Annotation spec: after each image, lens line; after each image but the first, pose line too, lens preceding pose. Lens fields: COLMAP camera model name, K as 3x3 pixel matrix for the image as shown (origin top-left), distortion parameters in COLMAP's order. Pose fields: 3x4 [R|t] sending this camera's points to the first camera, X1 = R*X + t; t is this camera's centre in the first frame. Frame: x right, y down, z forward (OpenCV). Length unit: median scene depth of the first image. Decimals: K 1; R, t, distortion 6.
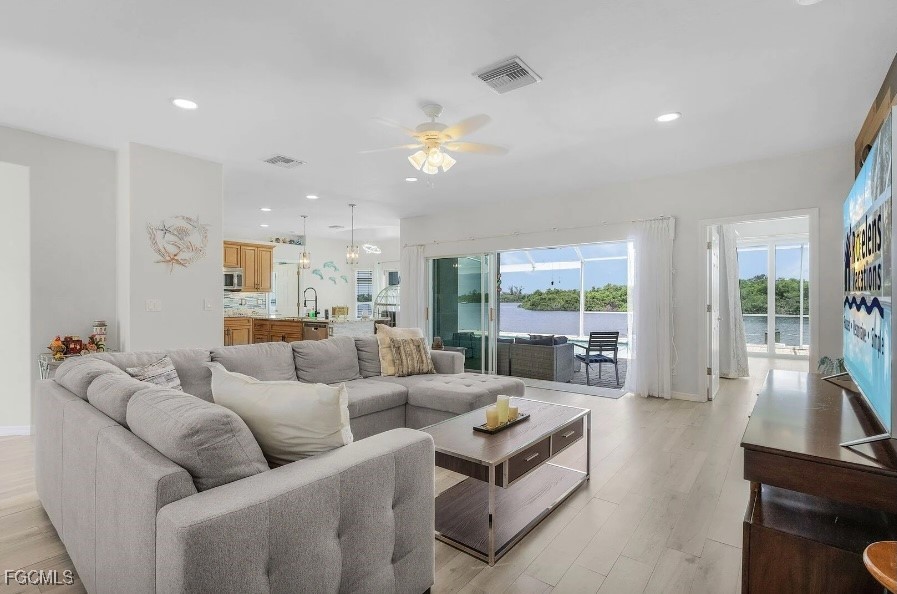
lens RADIAL K [[422.1, 0, 452.2], [0, 422.1, 299.6], [0, 0, 1]] dist [-0.001785, -0.000055]
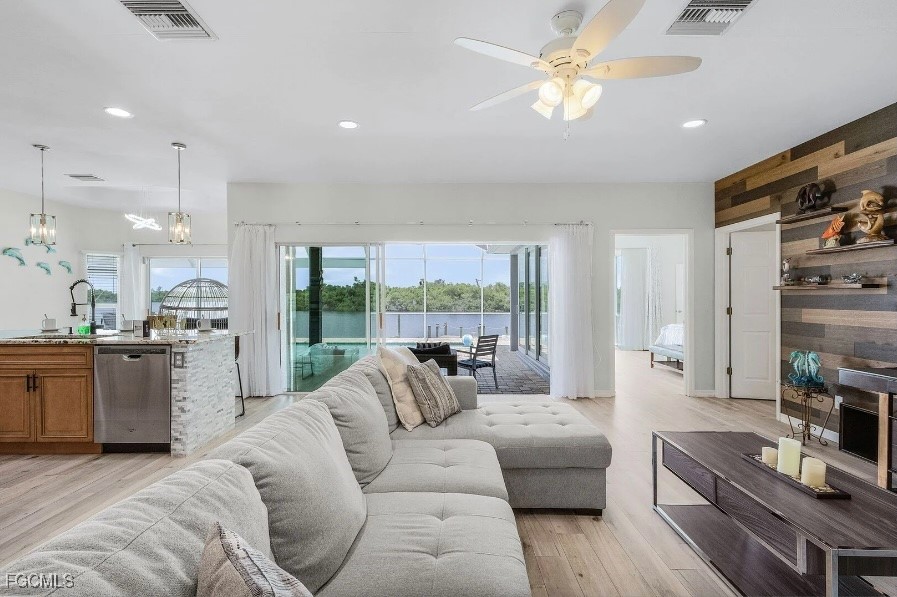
lens RADIAL K [[422.0, 0, 446.5], [0, 422.0, 301.1], [0, 0, 1]] dist [0.003453, -0.000690]
pose [[0.795840, 0.000012, 0.605507, -0.237727], [-0.002556, 0.999991, 0.003339, -0.003859], [-0.605501, -0.004205, 0.795833, 0.231168]]
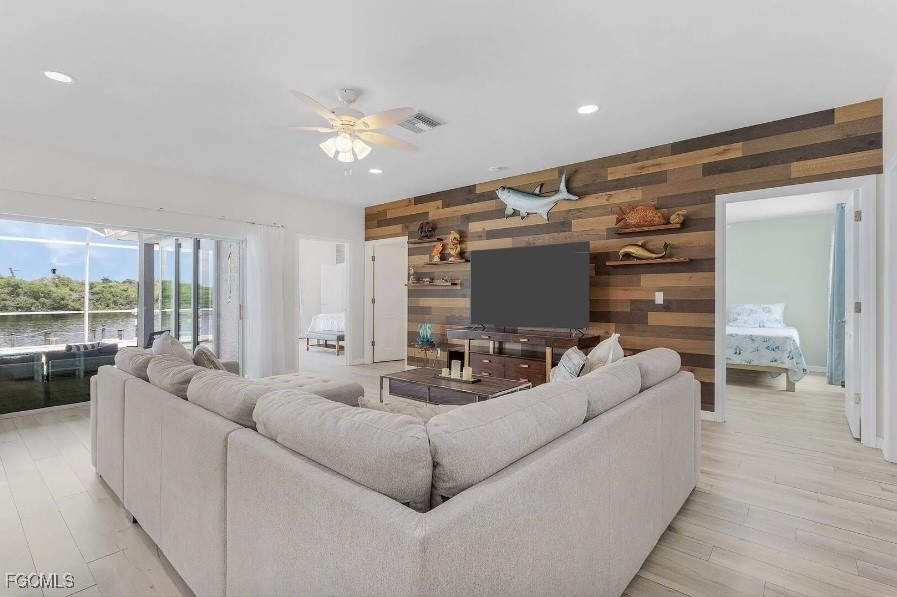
lens RADIAL K [[422.0, 0, 432.8], [0, 422.0, 292.4], [0, 0, 1]] dist [0.003453, -0.000690]
pose [[0.064439, 0.014650, 0.997814, -0.395454], [-0.001940, 0.999892, -0.014555, 0.006627], [-0.997920, -0.000997, 0.064460, 0.296095]]
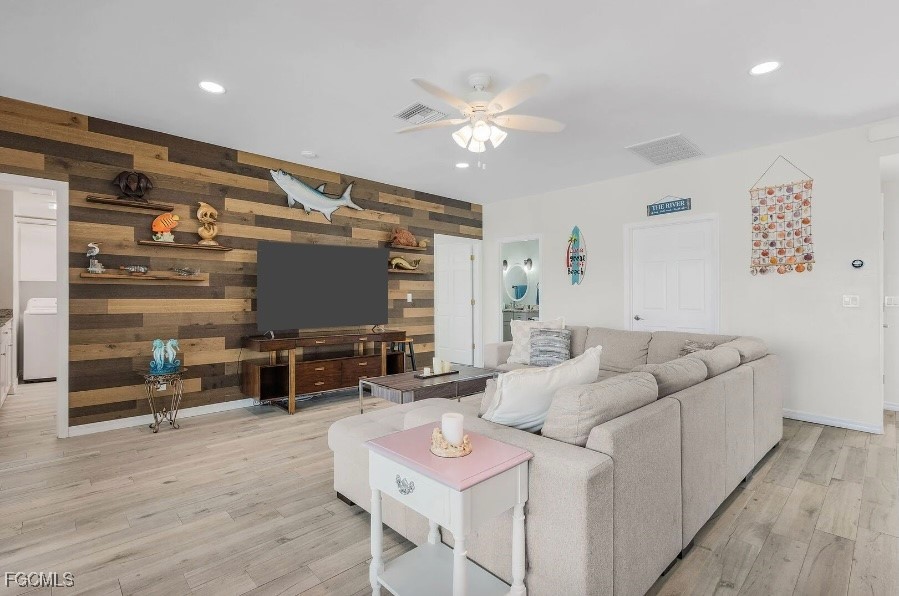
lens RADIAL K [[422.9, 0, 445.2], [0, 422.9, 295.5], [0, 0, 1]] dist [0.003453, -0.000690]
pose [[-0.987267, 0.003208, 0.159039, -0.043850], [0.002683, 0.999990, -0.003518, 0.004105], [-0.159049, -0.003047, -0.987266, 0.753002]]
